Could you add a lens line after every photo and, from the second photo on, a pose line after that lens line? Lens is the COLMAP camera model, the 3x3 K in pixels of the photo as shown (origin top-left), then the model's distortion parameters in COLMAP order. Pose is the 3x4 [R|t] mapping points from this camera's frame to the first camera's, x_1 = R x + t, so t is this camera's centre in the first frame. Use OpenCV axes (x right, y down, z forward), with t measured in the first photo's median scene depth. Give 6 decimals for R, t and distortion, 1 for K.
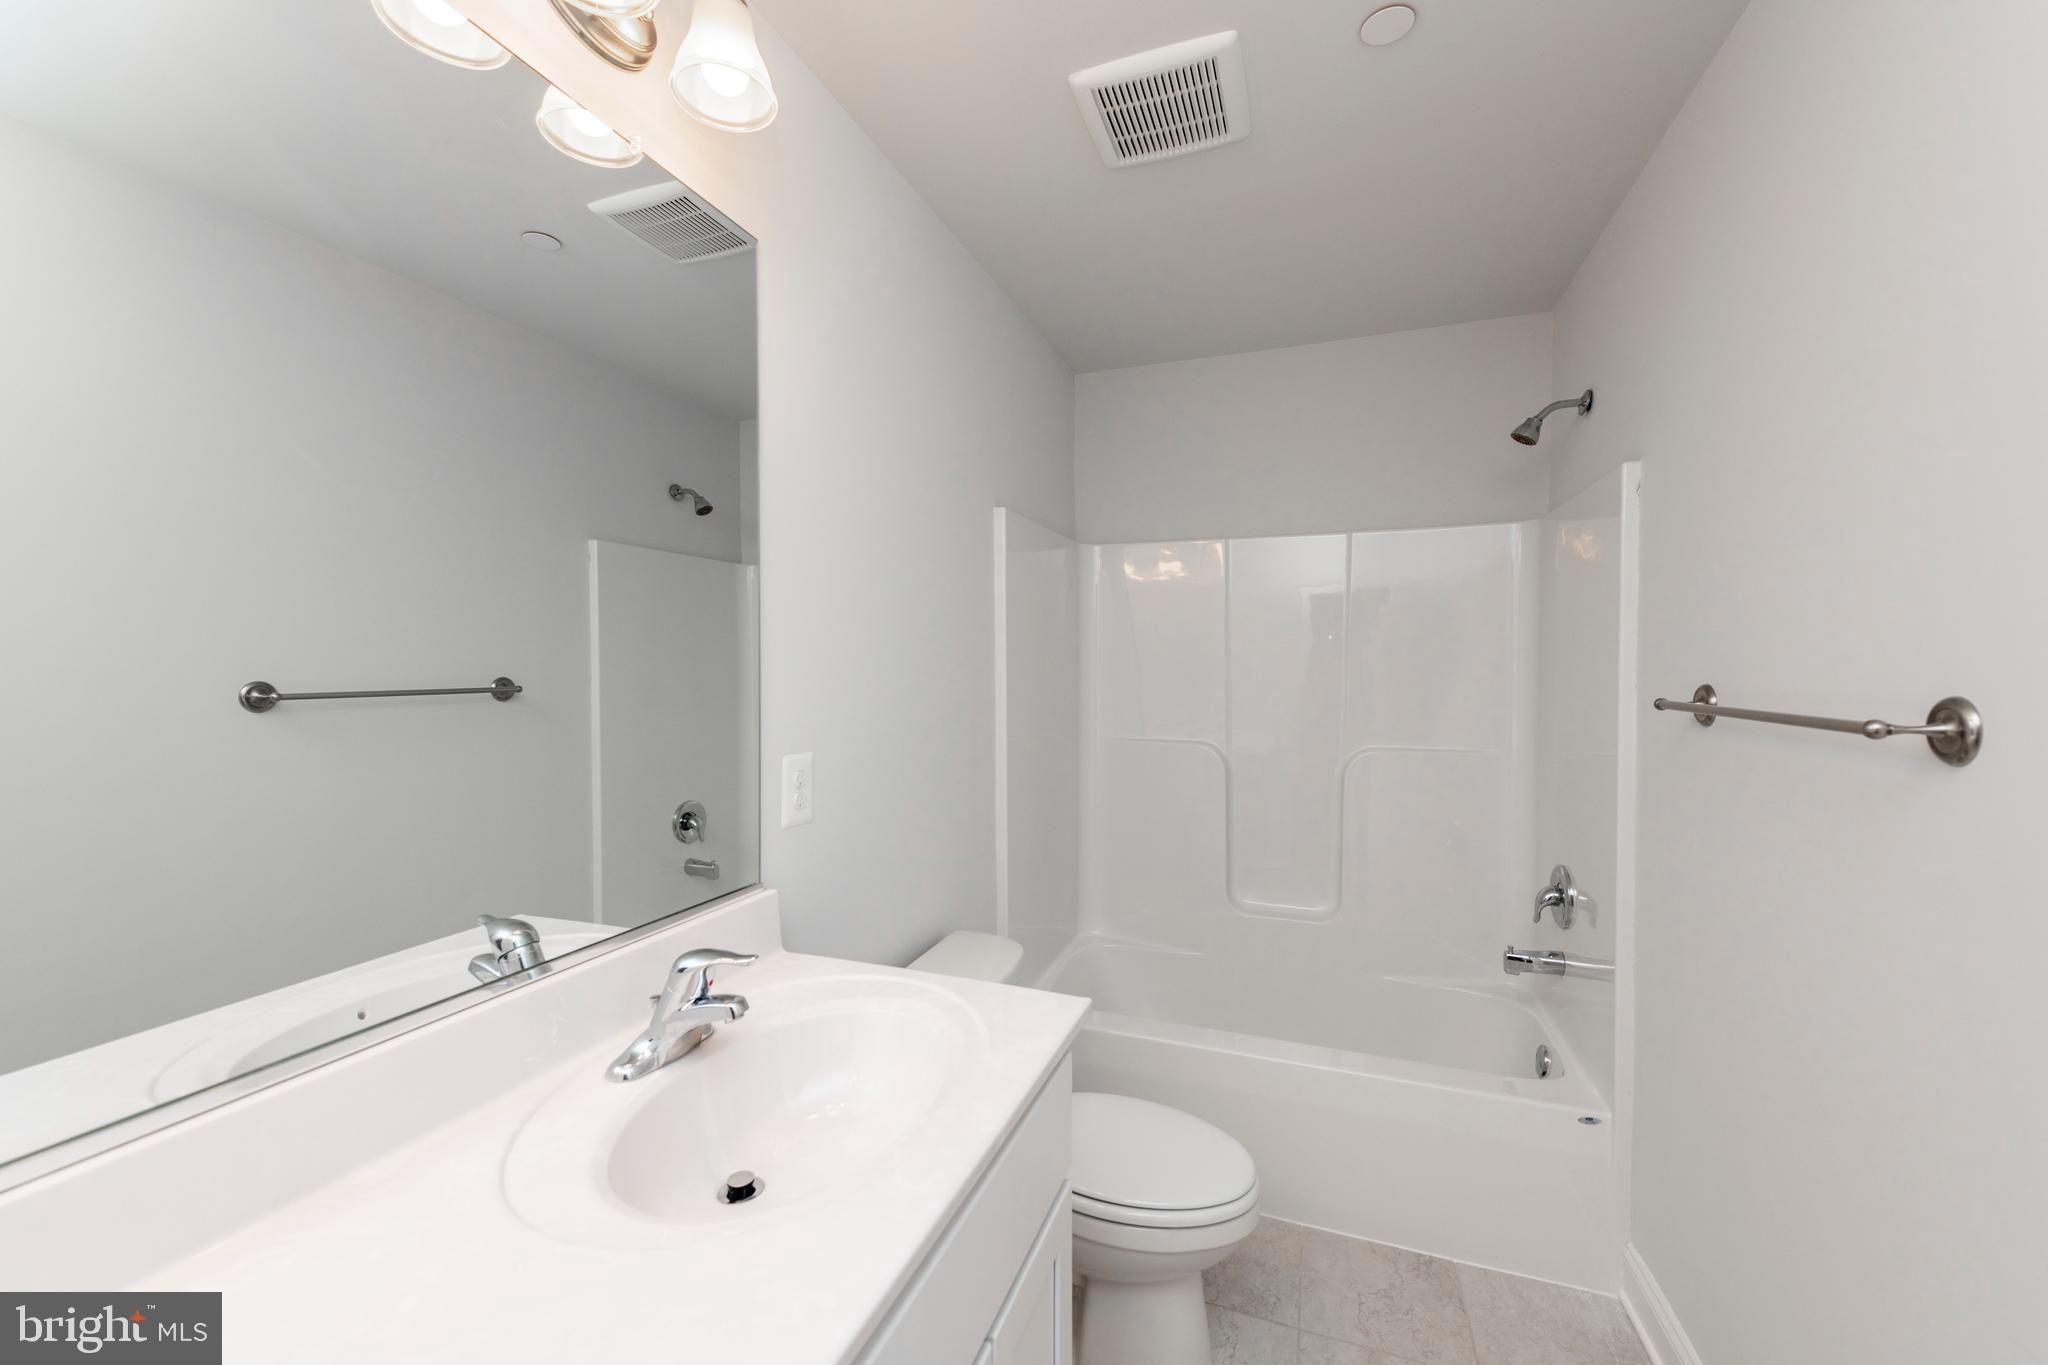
lens RADIAL K [[802.7, 0, 1016.9], [0, 802.7, 684.1], [0, 0, 1]] dist [0.012737, -0.003394]
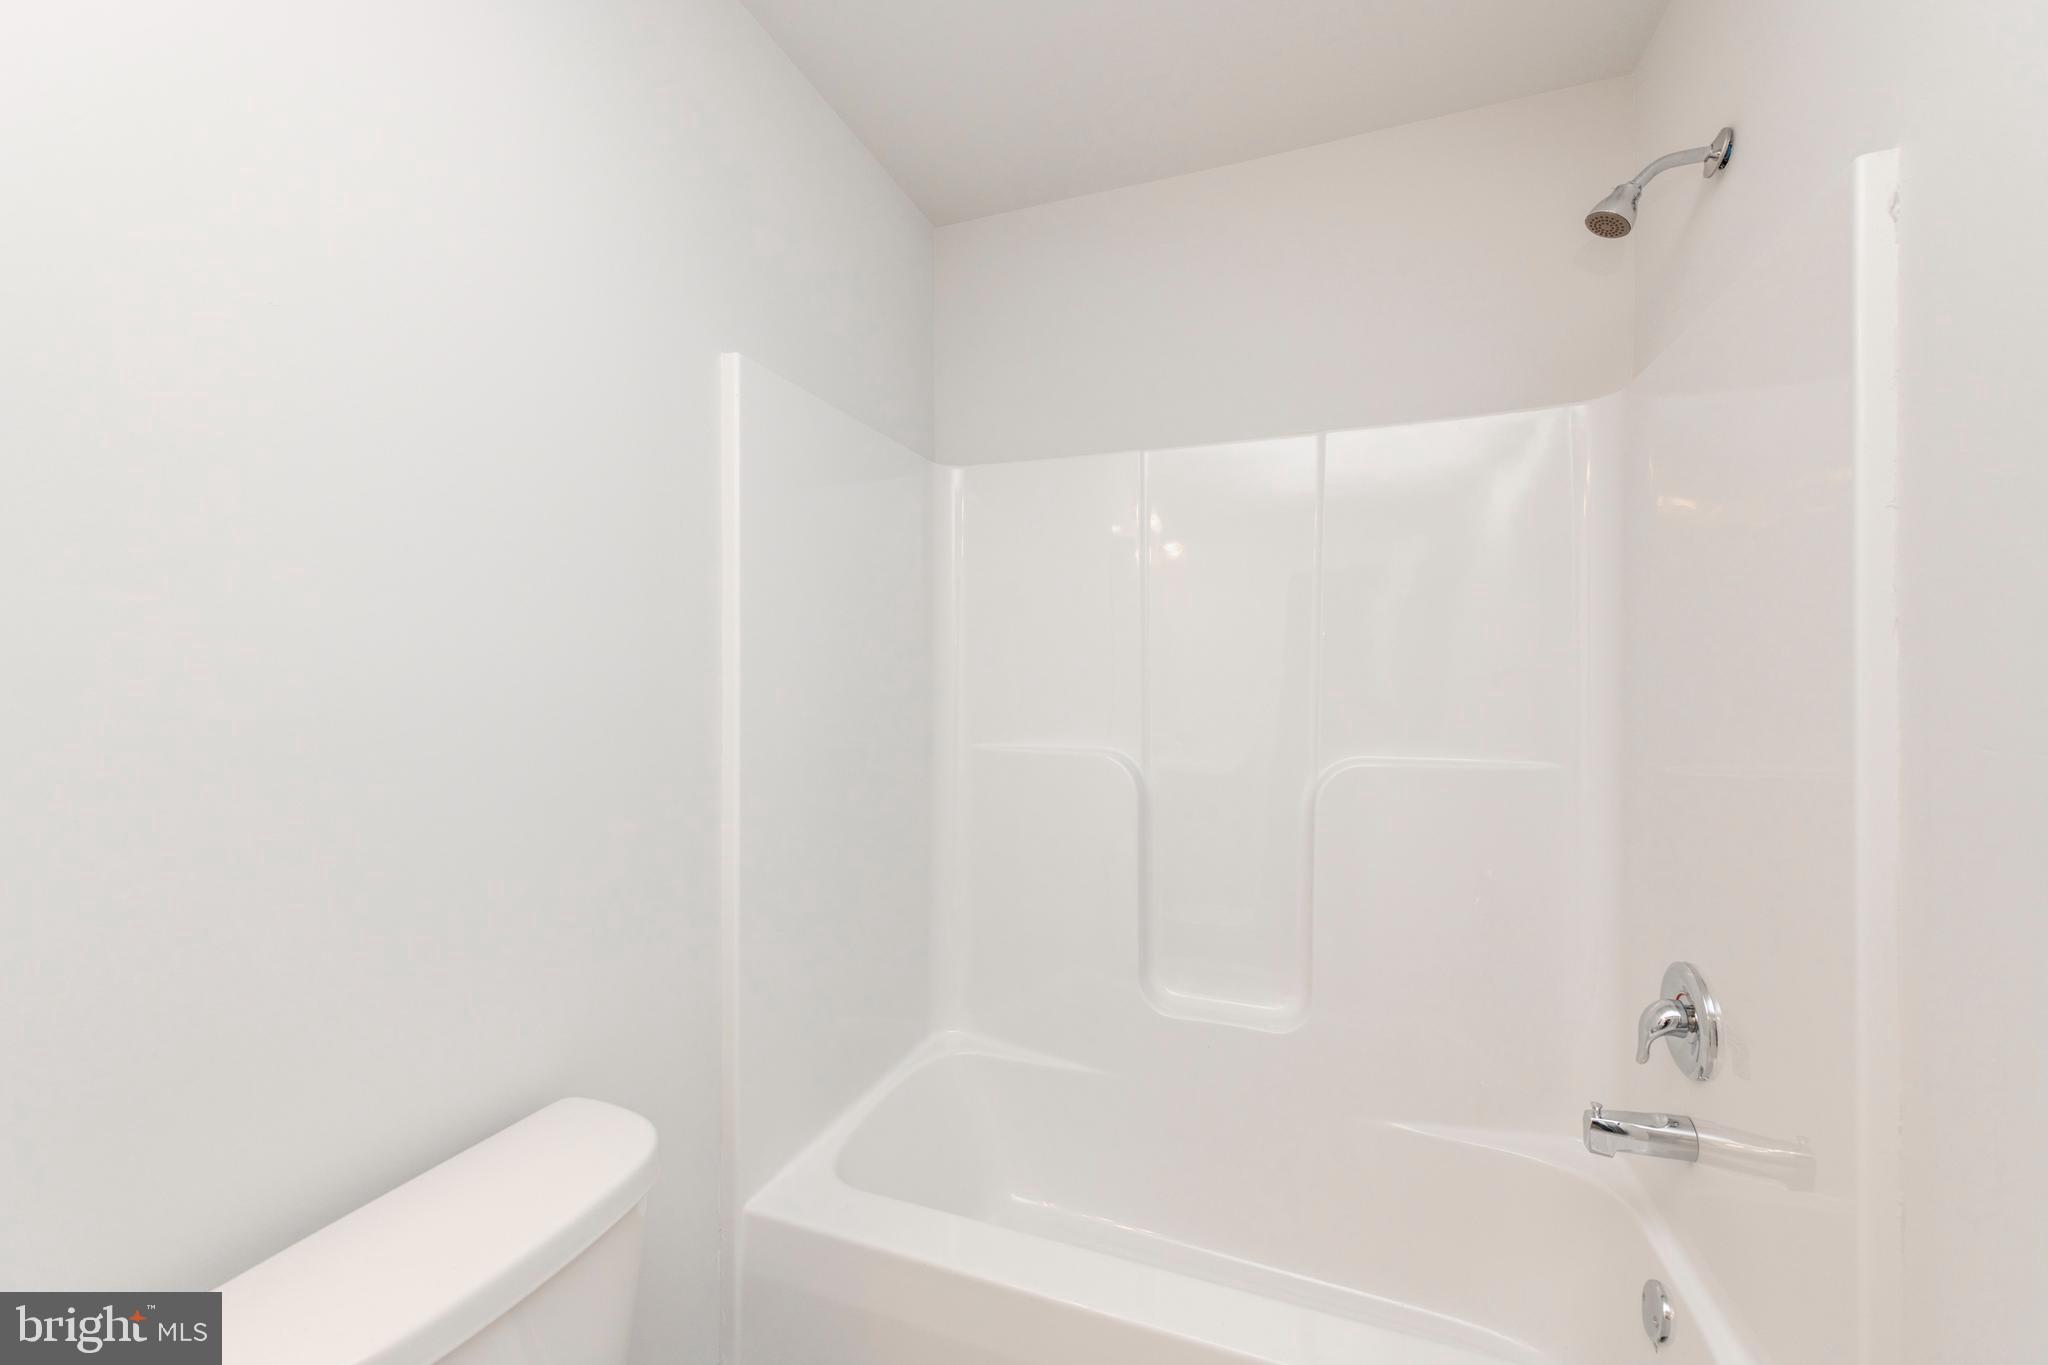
lens RADIAL K [[802.7, 0, 1014.0], [0, 802.7, 693.2], [0, 0, 1]] dist [0.012737, -0.003394]
pose [[0.999992, 0.003485, 0.001788, 0.231374], [-0.003443, 0.999728, -0.023045, 0.057712], [-0.001868, 0.023039, 0.999733, 0.493442]]
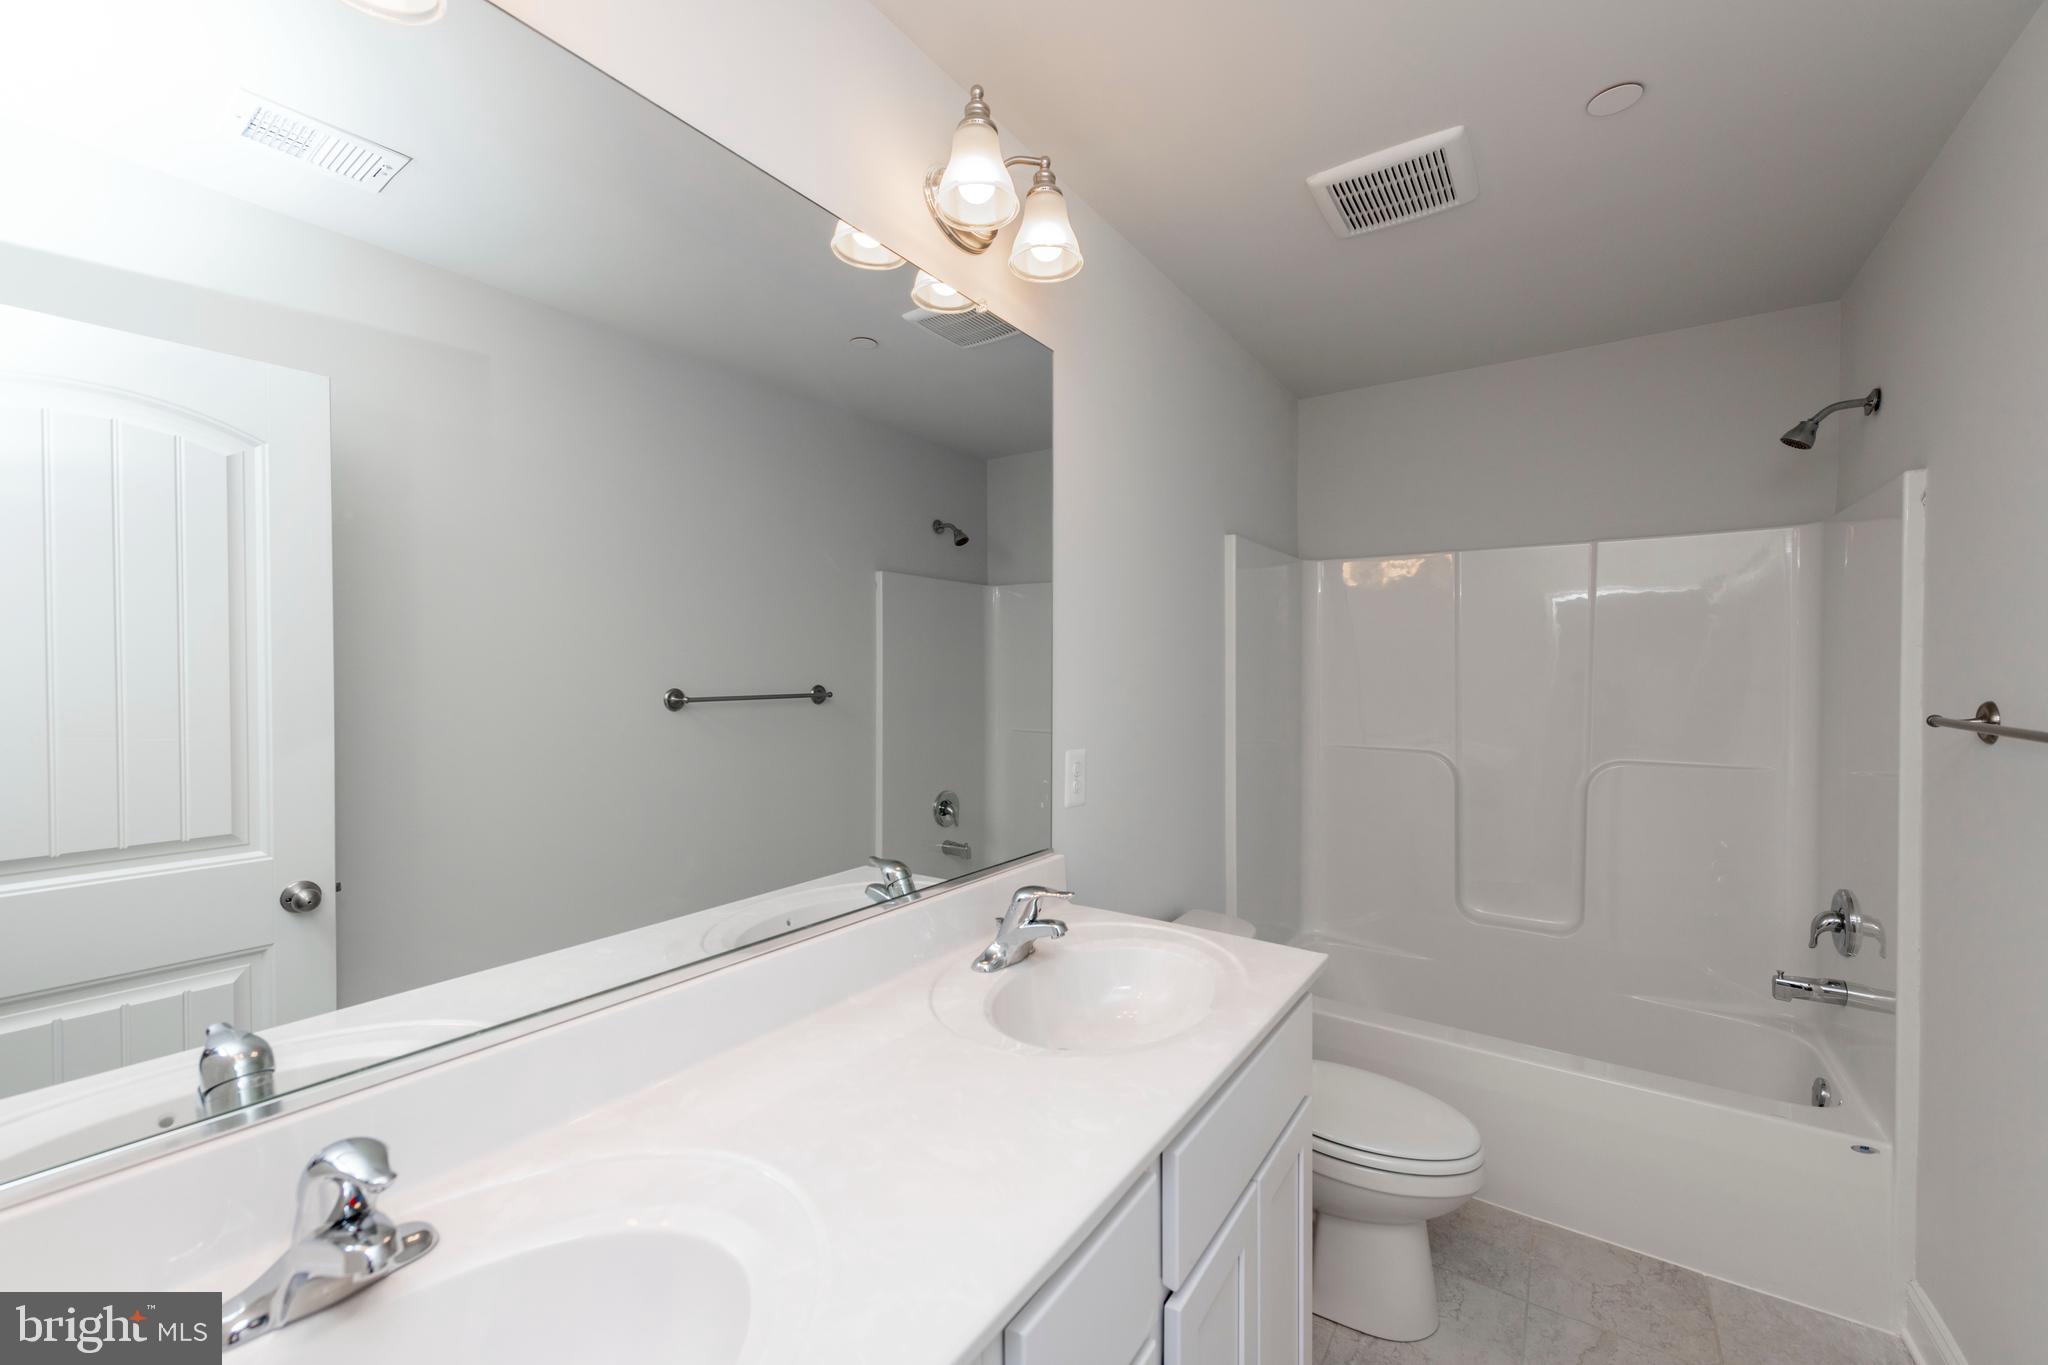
lens RADIAL K [[802.7, 0, 1024.2], [0, 802.7, 683.2], [0, 0, 1]] dist [0.012737, -0.003394]
pose [[0.971009, 0.004549, -0.239001, -0.039093], [-0.006509, 0.999951, -0.007413, -0.005388], [0.238955, 0.008754, 0.970991, -0.181557]]
